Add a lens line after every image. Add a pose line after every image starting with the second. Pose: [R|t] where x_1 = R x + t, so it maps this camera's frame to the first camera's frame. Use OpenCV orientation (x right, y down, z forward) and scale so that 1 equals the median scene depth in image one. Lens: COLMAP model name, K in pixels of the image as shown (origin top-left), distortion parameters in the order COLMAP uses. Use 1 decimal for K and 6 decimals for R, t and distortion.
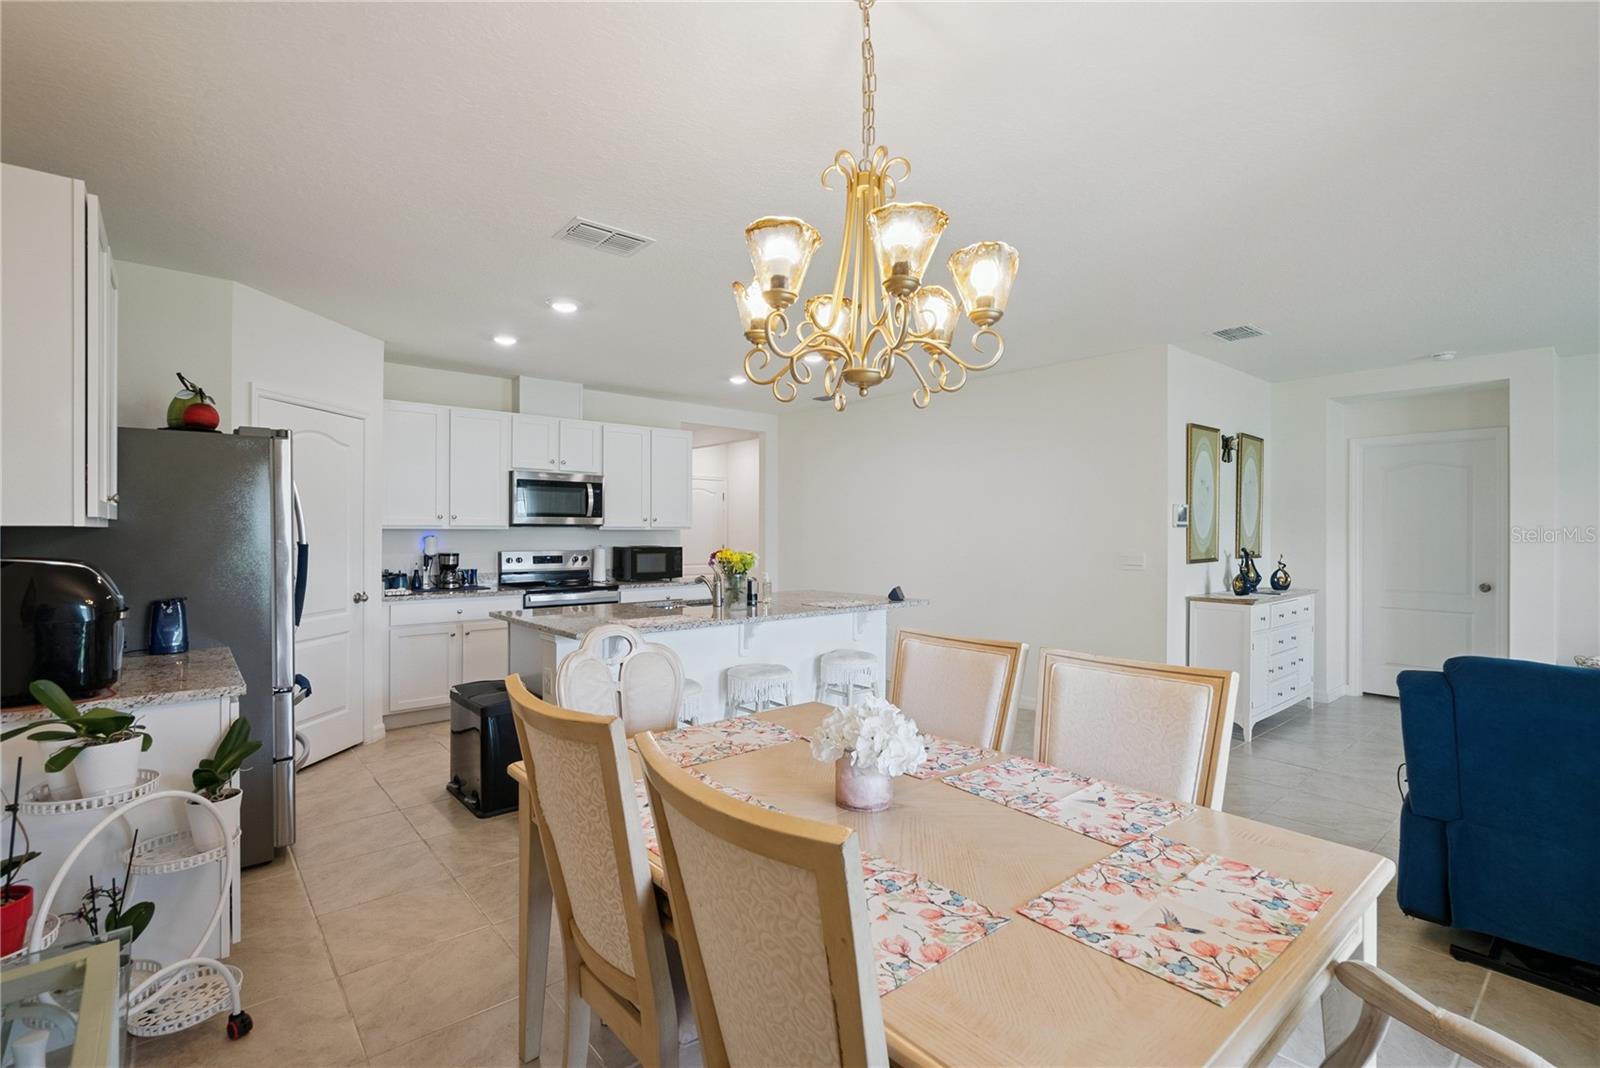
lens RADIAL K [[738.6, 0, 797.7], [0, 738.6, 529.3], [0, 0, 1]] dist [-0.005677, 0.001431]
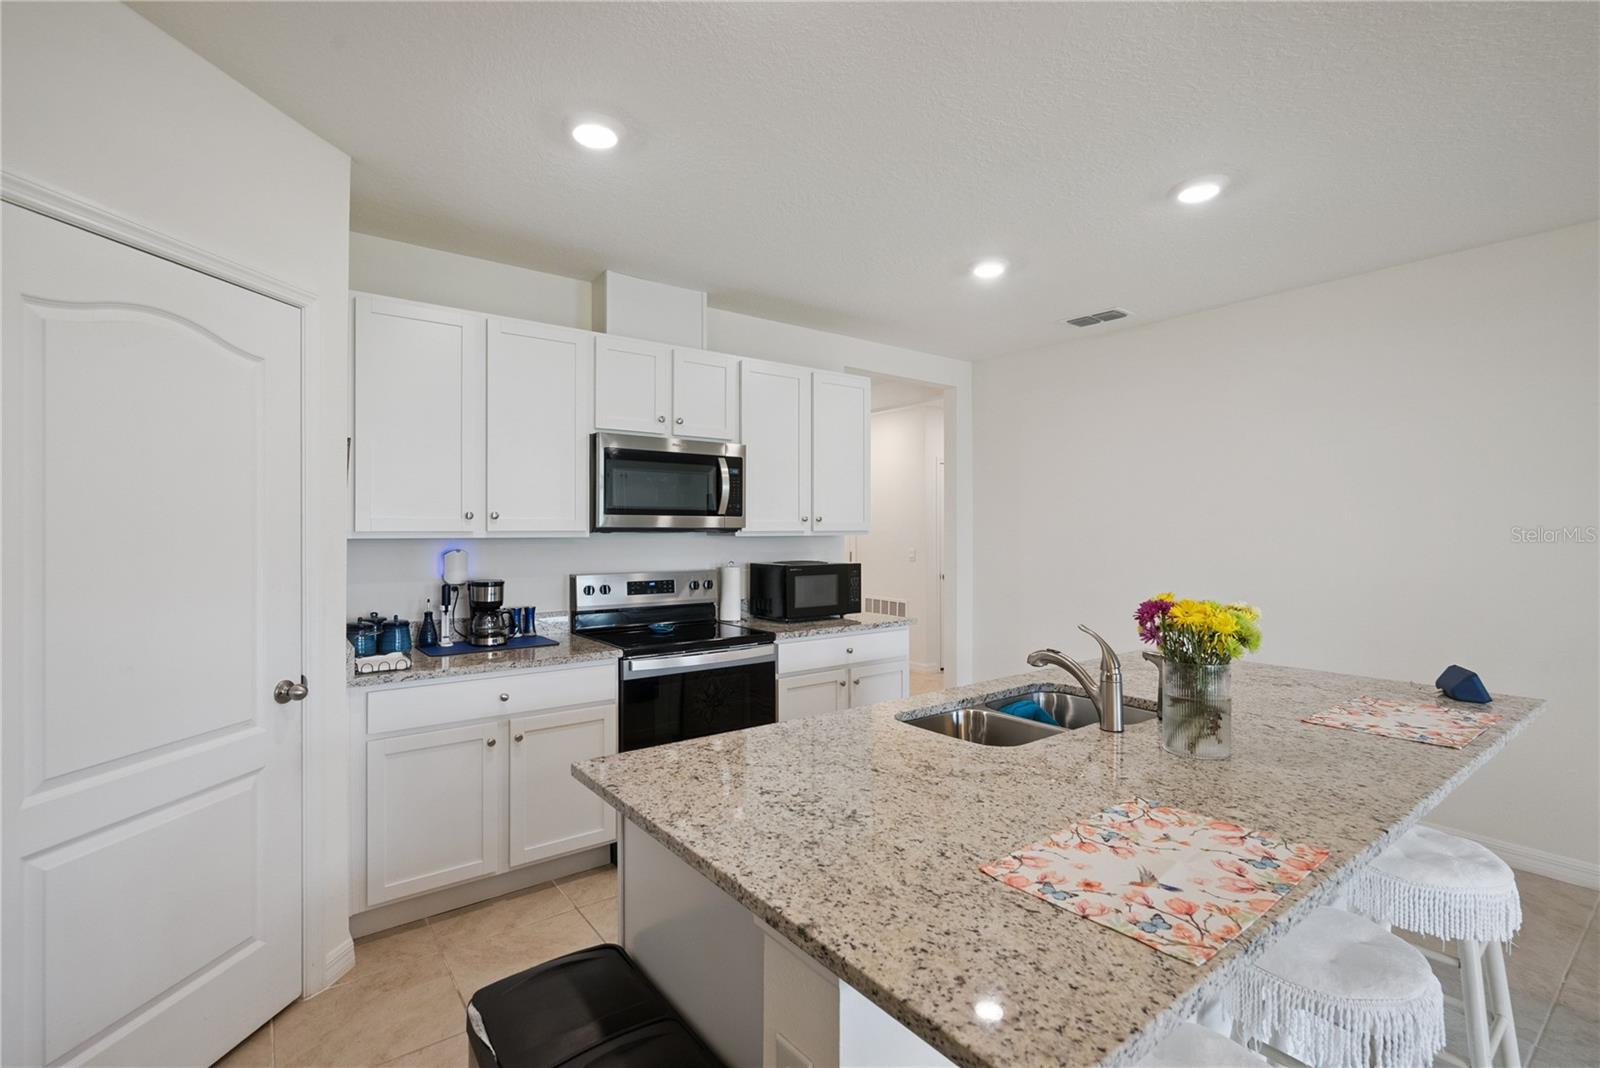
lens RADIAL K [[738.6, 0, 802.1], [0, 738.6, 529.9], [0, 0, 1]] dist [-0.005677, 0.001431]
pose [[0.998443, -0.002302, -0.055731, -0.193946], [0.002405, 0.999996, 0.001781, -0.006256], [0.055727, -0.001913, 0.998444, 0.435779]]
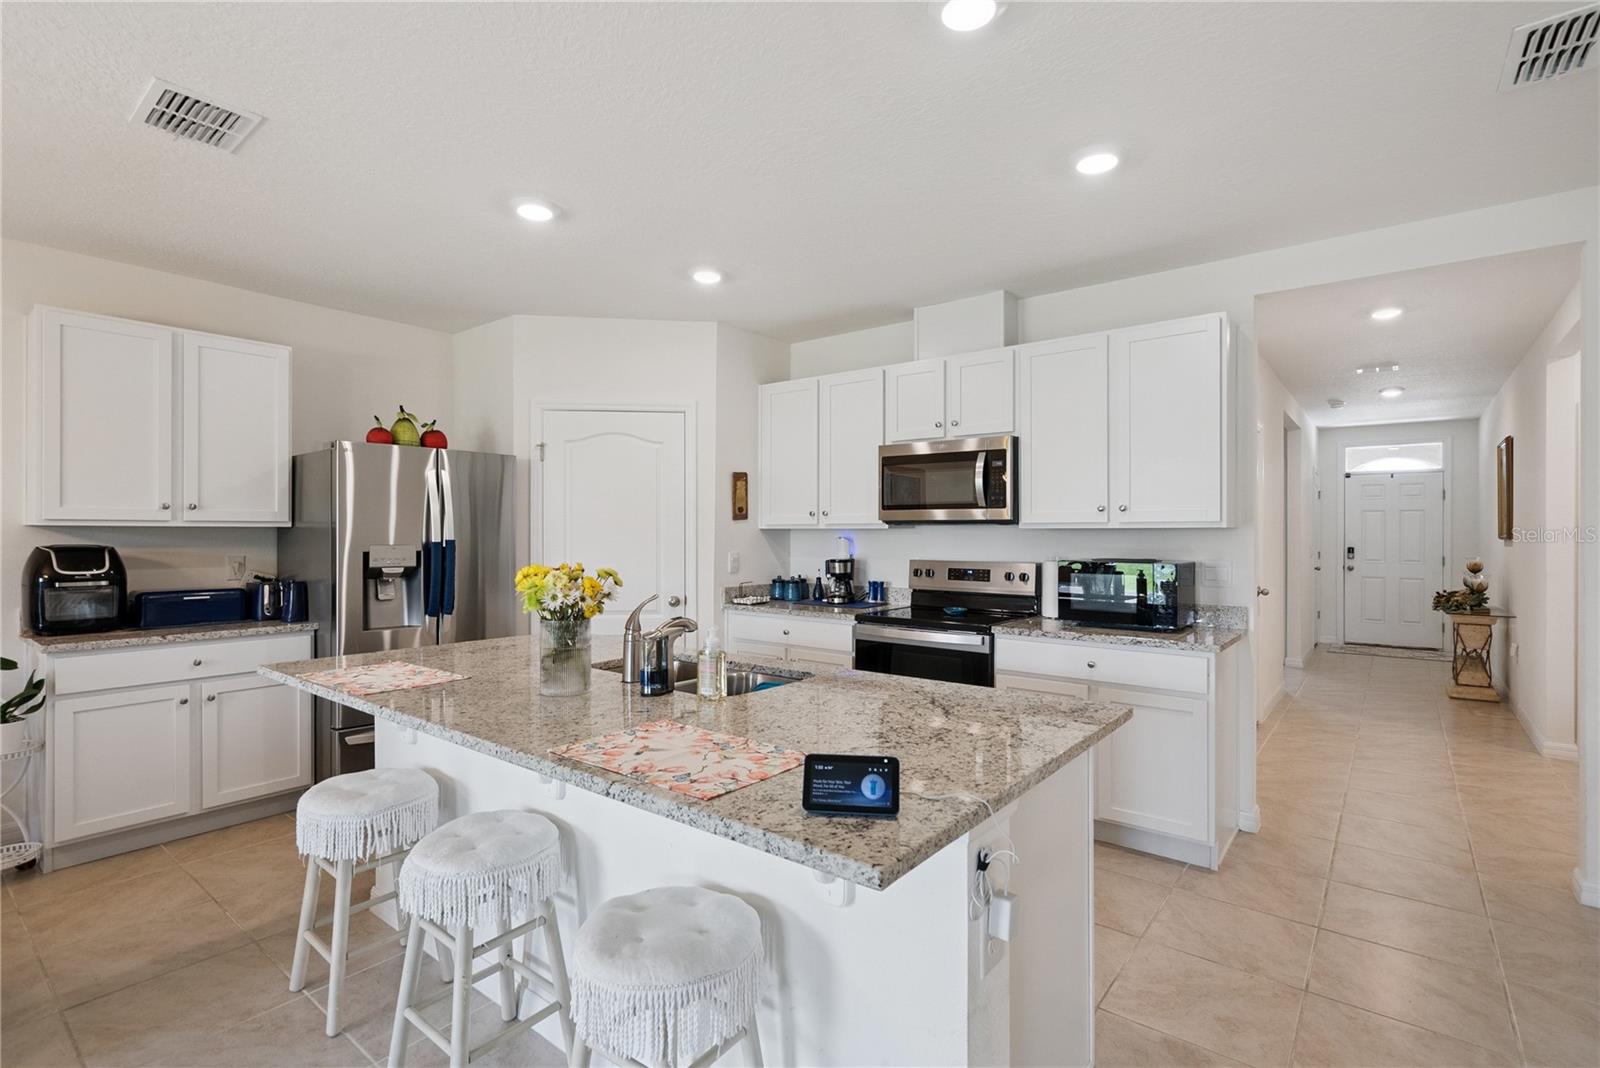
lens RADIAL K [[738.6, 0, 805.5], [0, 738.6, 529.4], [0, 0, 1]] dist [-0.005677, 0.001431]
pose [[0.191898, -0.008615, -0.981377, 0.292979], [-0.002959, 0.999952, -0.009357, 0.007467], [0.981410, 0.004699, 0.191863, 0.769272]]
